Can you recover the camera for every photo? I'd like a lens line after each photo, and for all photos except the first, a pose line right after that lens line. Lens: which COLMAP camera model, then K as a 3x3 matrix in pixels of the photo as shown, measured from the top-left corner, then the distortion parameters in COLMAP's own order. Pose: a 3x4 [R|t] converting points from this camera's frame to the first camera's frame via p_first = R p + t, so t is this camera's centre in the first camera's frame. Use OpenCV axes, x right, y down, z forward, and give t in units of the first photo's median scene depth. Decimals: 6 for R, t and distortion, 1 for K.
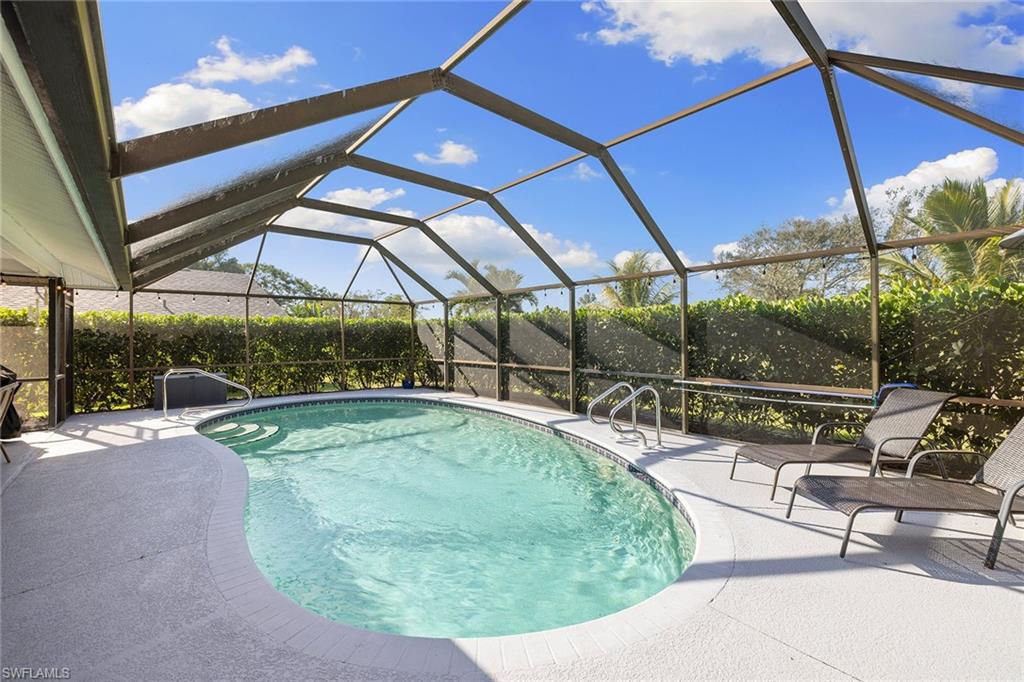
lens RADIAL K [[435.7, 0, 513.4], [0, 435.7, 332.8], [0, 0, 1]] dist [0.003252, 0.000470]
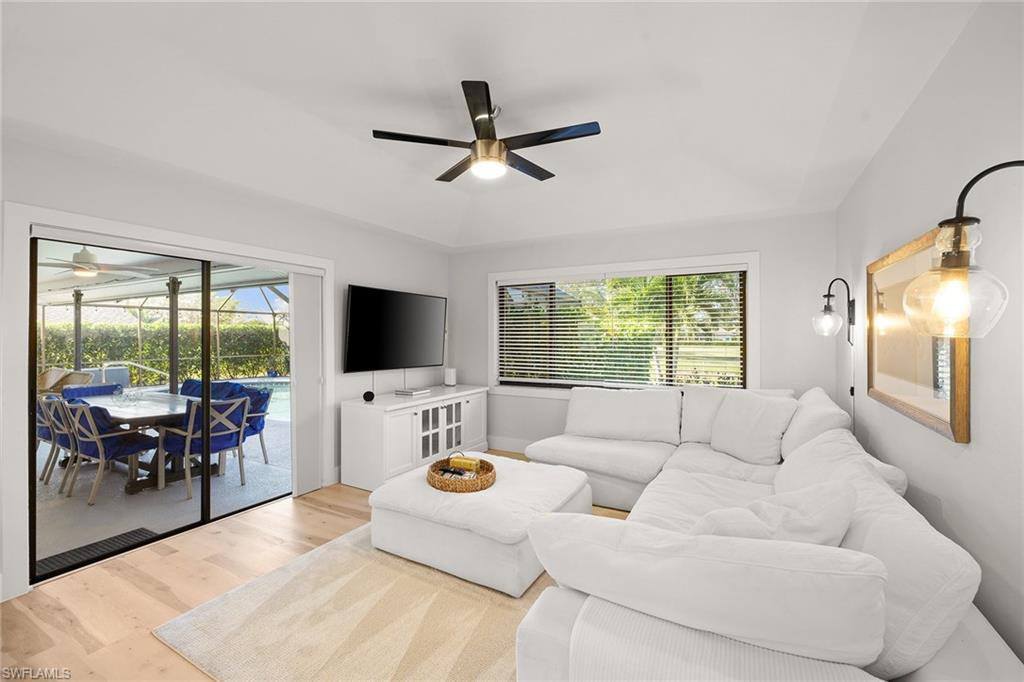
lens RADIAL K [[435.7, 0, 513.4], [0, 435.7, 332.8], [0, 0, 1]] dist [0.003252, 0.000470]
pose [[0.934273, 0.000324, 0.356558, -0.038971], [-0.002276, 0.999985, 0.005055, -0.024096], [-0.356551, -0.005535, 0.934260, -0.758479]]
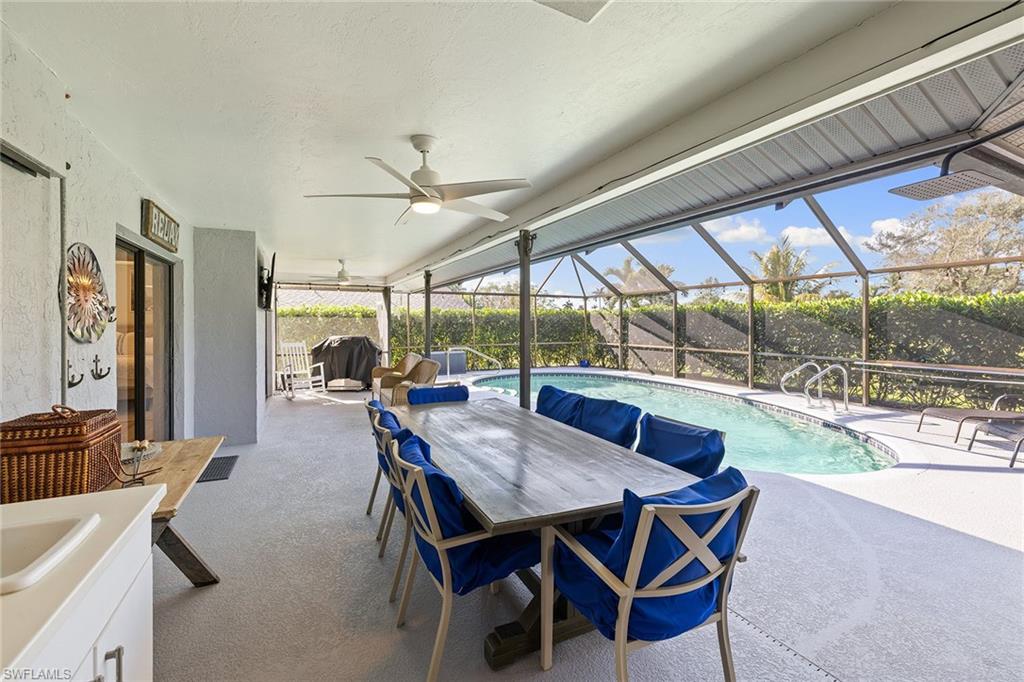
lens RADIAL K [[436.4, 0, 511.3], [0, 436.4, 324.3], [0, 0, 1]] dist [0.000596, 0.000244]
pose [[0.970558, 0.001291, -0.240863, -0.215271], [0.002342, 0.999888, 0.014797, -0.014036], [0.240855, -0.014925, 0.970446, -0.330857]]
